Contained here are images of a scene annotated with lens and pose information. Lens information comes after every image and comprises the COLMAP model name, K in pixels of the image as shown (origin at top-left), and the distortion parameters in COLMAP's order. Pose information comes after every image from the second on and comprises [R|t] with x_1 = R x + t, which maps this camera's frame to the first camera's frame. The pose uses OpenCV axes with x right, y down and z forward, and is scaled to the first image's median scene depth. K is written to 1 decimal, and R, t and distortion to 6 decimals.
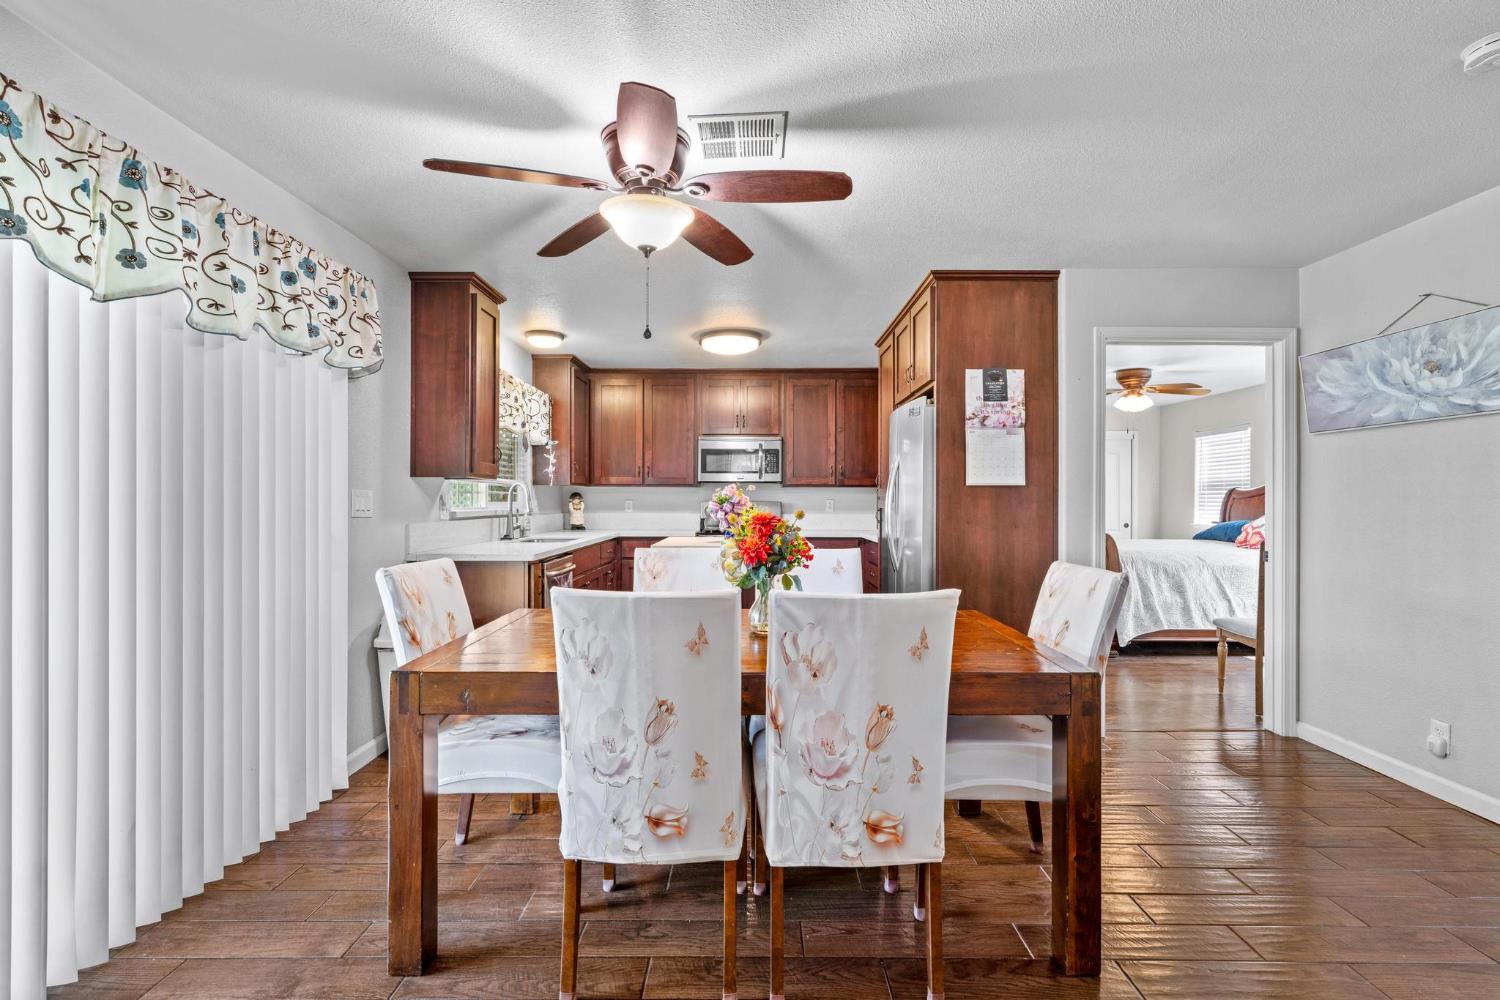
lens RADIAL K [[693.4, 0, 753.2], [0, 693.4, 499.9], [0, 0, 1]] dist [-0.020279, 0.004360]
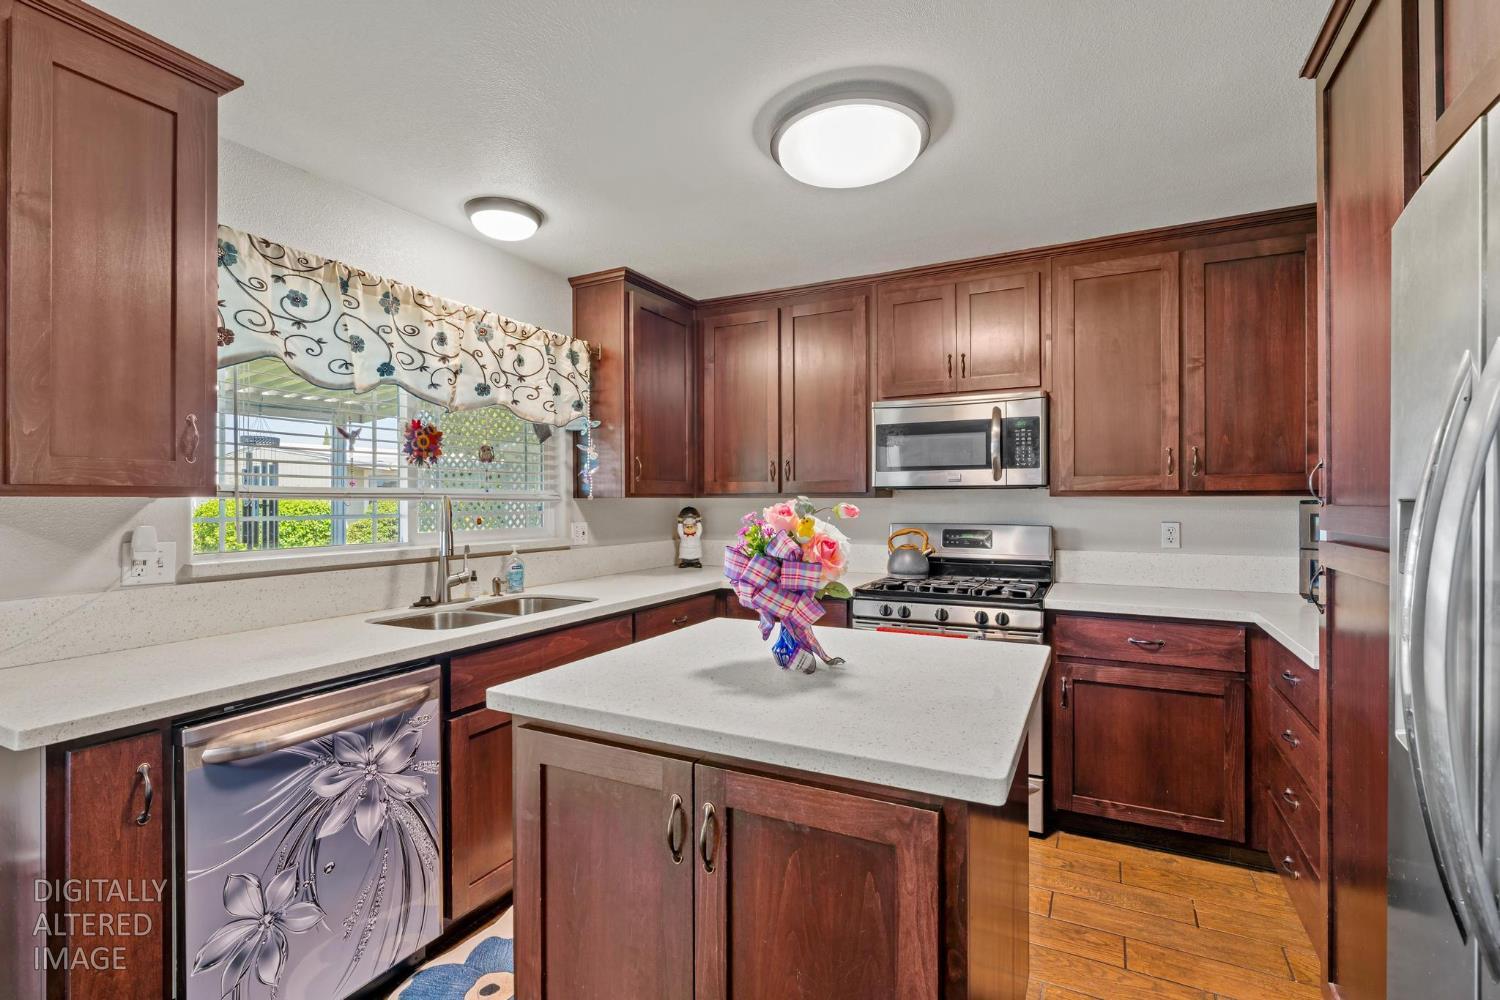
lens RADIAL K [[686.4, 0, 752.8], [0, 686.4, 498.2], [0, 0, 1]] dist [-0.000878, -0.000699]
pose [[0.882494, -0.005477, -0.470291, 0.143893], [0.003711, 0.999982, -0.004682, -0.027297], [0.470309, 0.002387, 0.882499, 0.838833]]
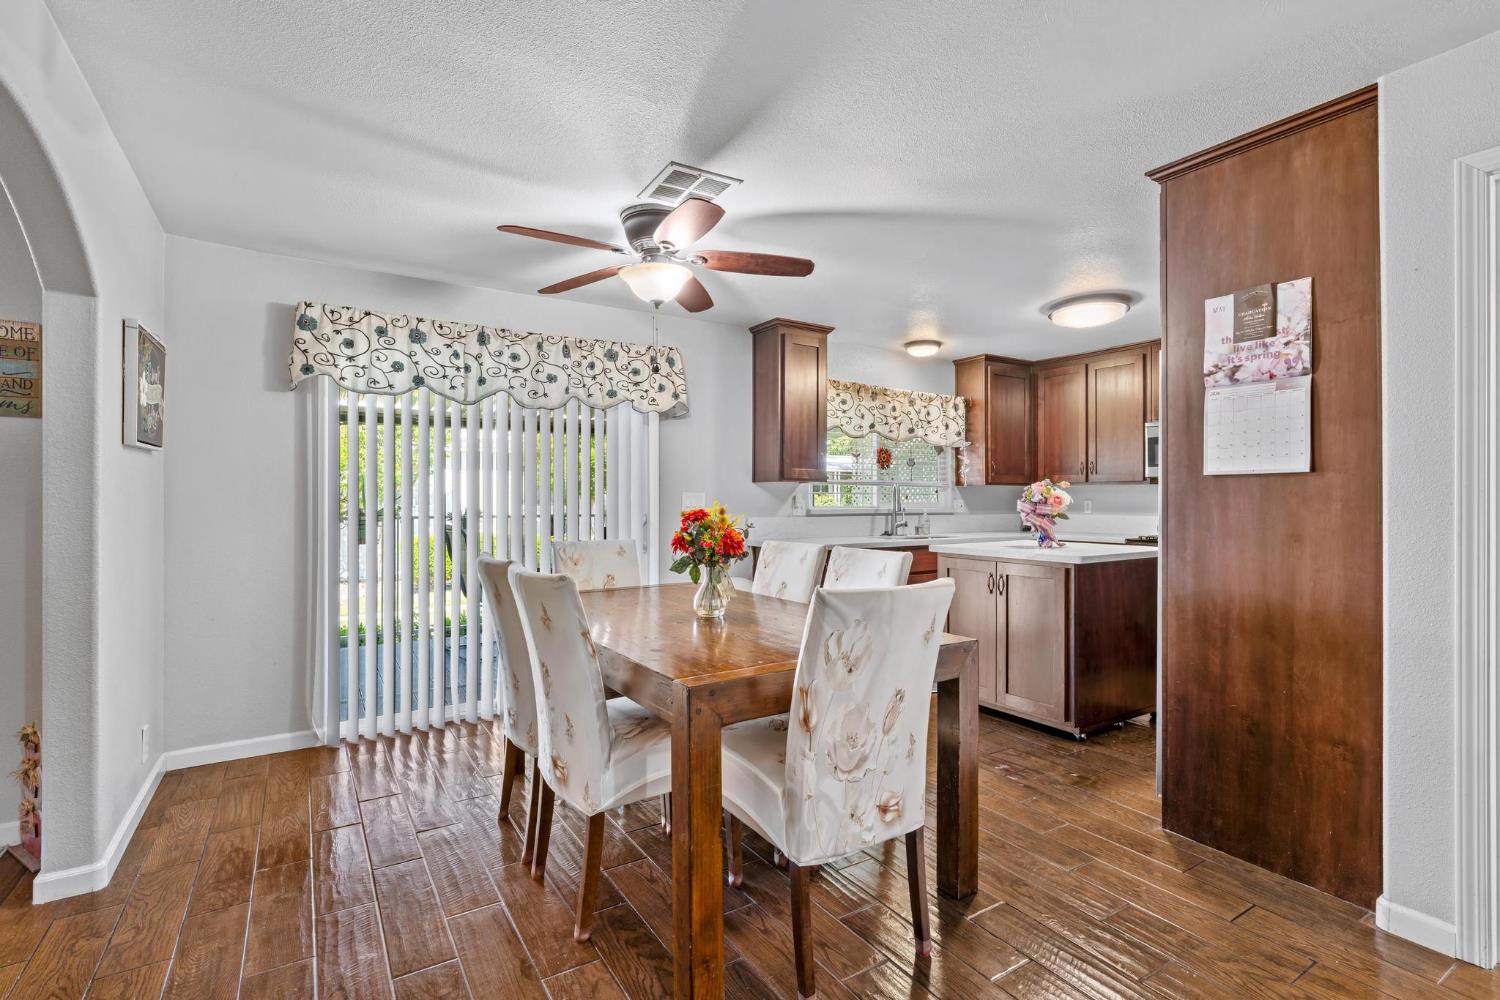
lens RADIAL K [[693.4, 0, 778.9], [0, 693.4, 500.1], [0, 0, 1]] dist [-0.020279, 0.004360]
pose [[0.550029, -0.001688, -0.835144, 0.629523], [0.000985, 0.999999, -0.001373, 0.003030], [0.835145, -0.000068, 0.550030, 0.295764]]
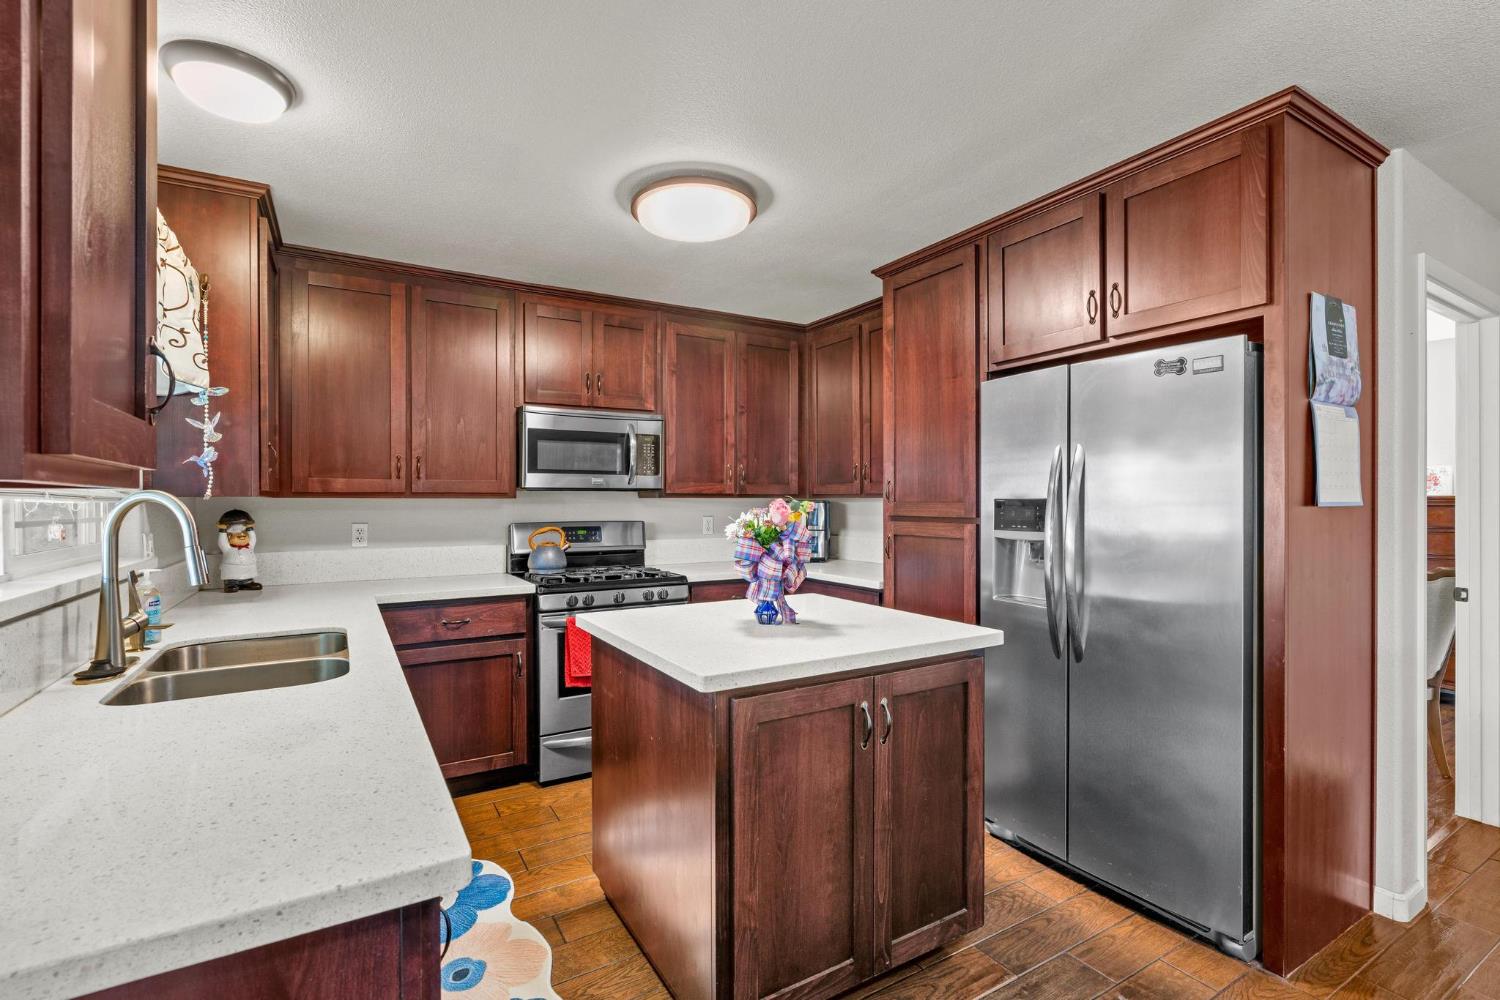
lens RADIAL K [[686.4, 0, 762.0], [0, 686.4, 500.8], [0, 0, 1]] dist [-0.000878, -0.000699]
pose [[0.858165, -0.004191, 0.513356, -0.329002], [0.004675, 0.999989, 0.000350, -0.026817], [-0.513352, 0.002100, 0.858175, 0.743151]]
